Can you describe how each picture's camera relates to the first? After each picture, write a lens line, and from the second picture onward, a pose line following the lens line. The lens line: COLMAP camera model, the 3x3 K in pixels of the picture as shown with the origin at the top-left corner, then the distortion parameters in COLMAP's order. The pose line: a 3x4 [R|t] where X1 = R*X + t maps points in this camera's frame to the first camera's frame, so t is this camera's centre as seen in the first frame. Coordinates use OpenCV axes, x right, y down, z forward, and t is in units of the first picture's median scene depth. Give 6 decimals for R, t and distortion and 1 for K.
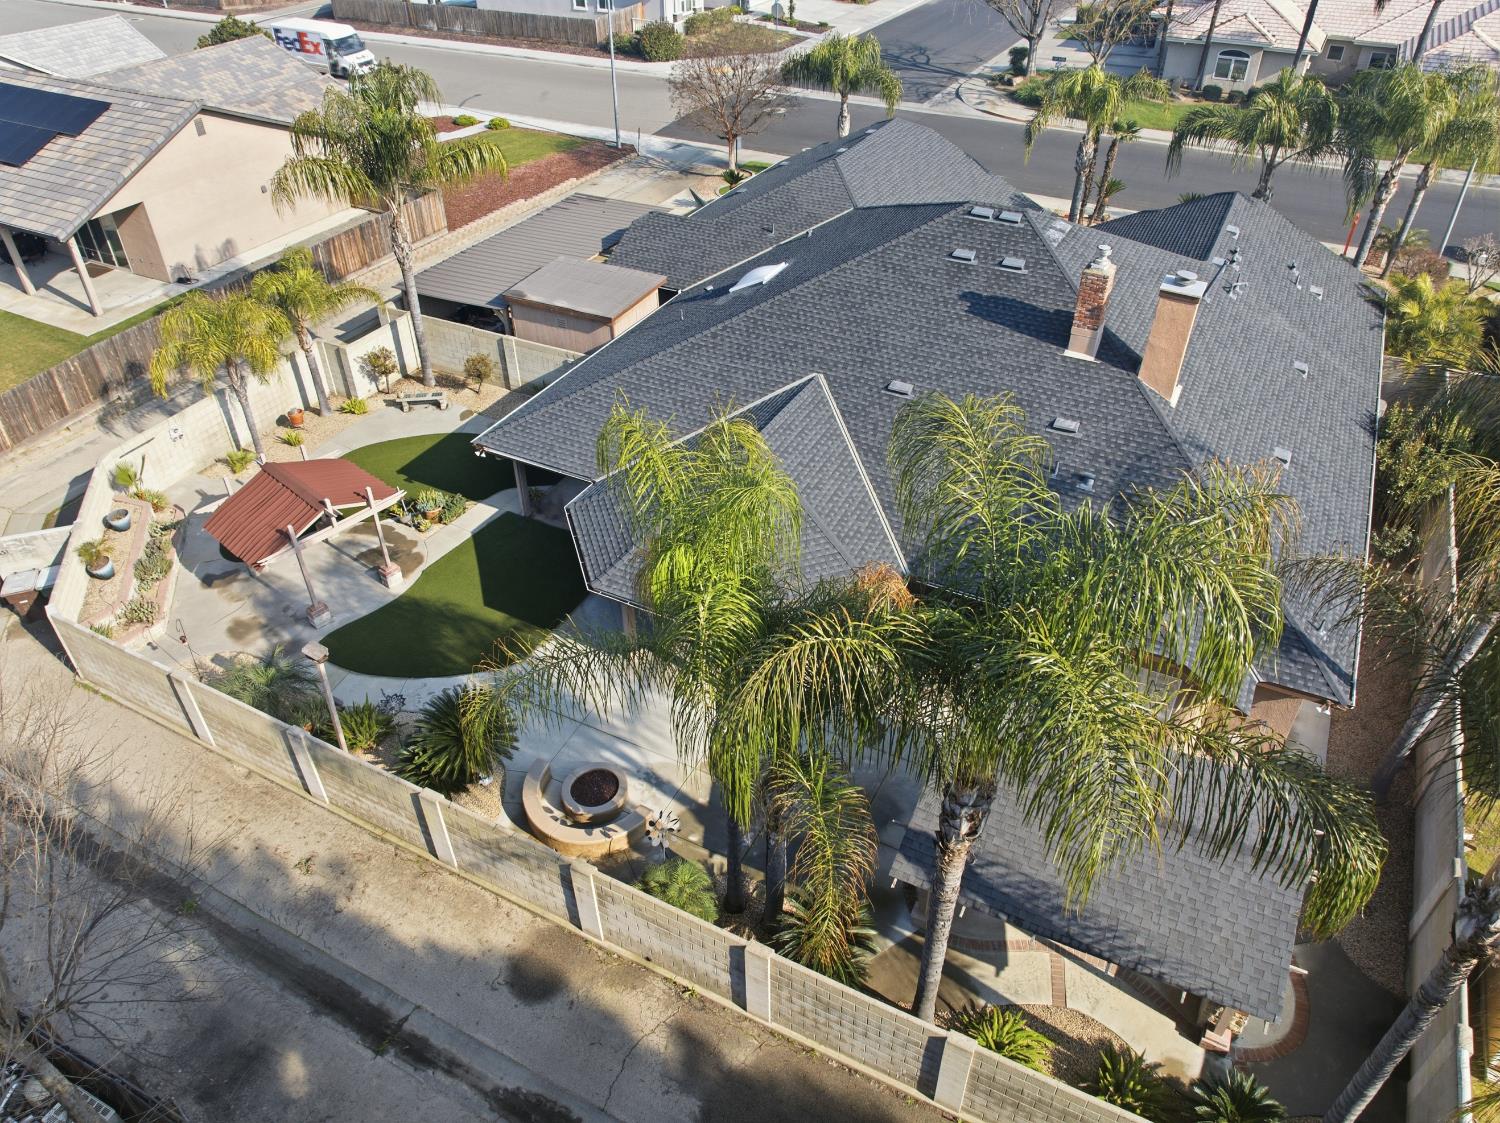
lens RADIAL K [[1053.2, 0, 750.0], [0, 1053.2, 561.5], [0, 0, 1]] dist [-0.042589, 0.010967]
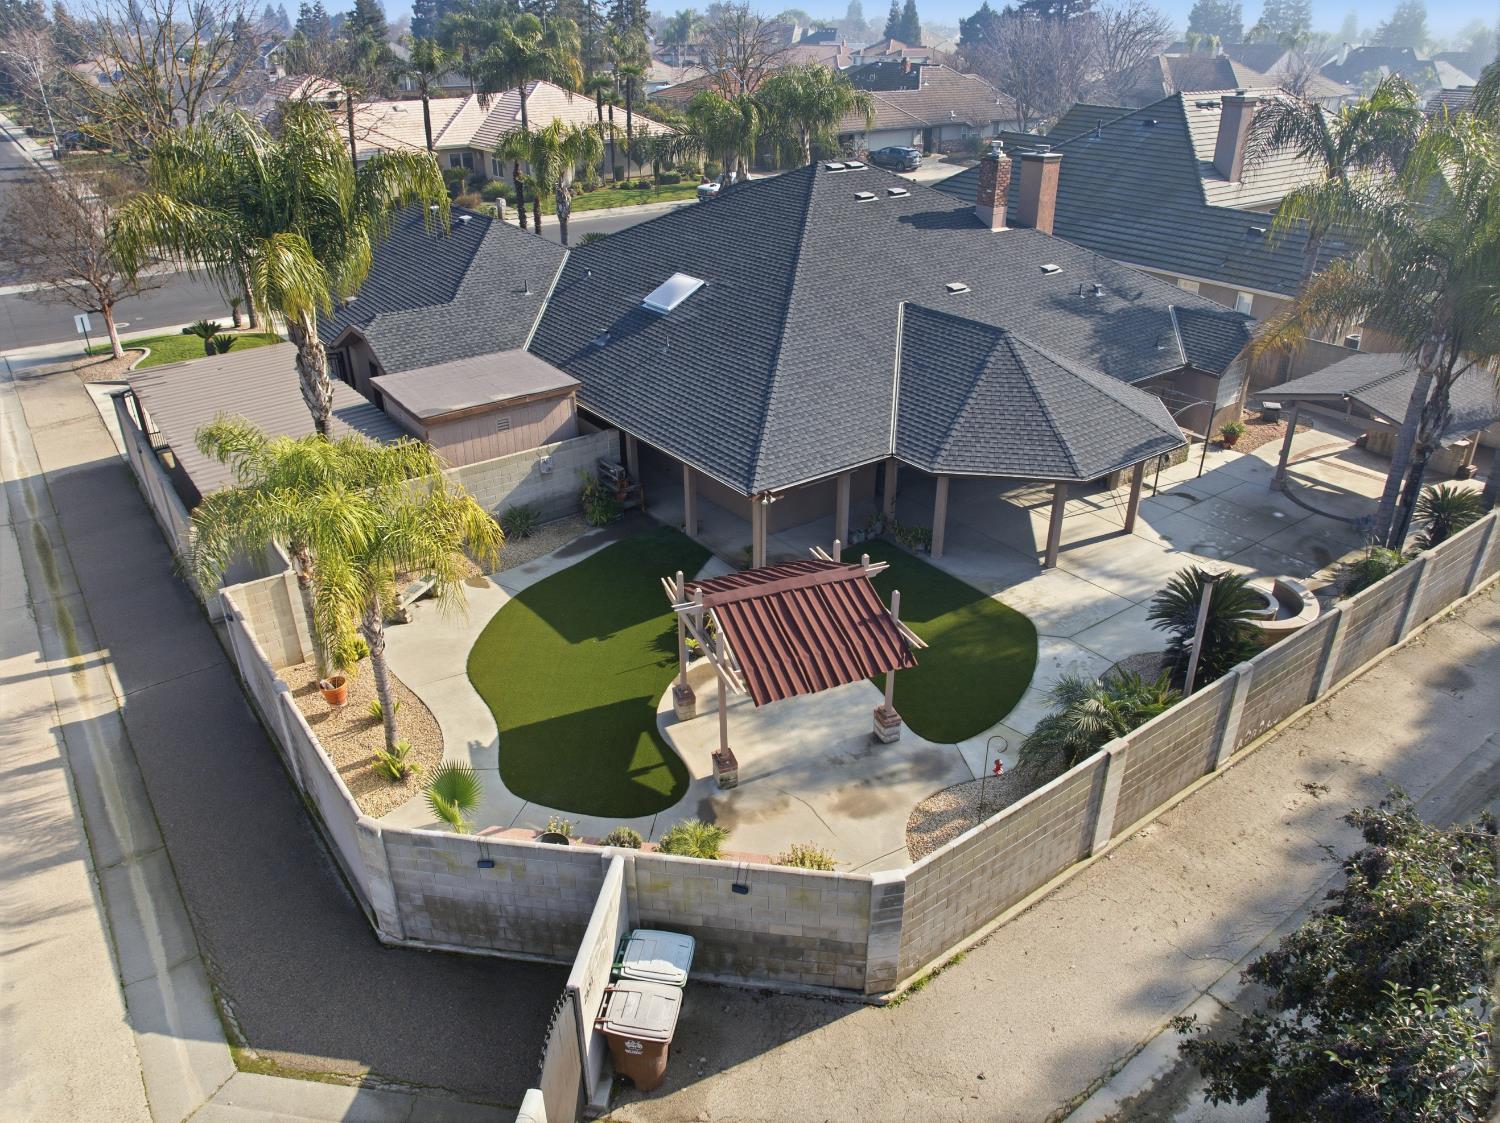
lens RADIAL K [[1053.2, 0, 750.0], [0, 1053.2, 561.5], [0, 0, 1]] dist [-0.042589, 0.010967]
pose [[0.433632, -0.412032, 0.801370, -1.018061], [0.550759, 0.825069, 0.126194, -0.190694], [-0.713182, 0.386640, 0.584706, 0.620930]]
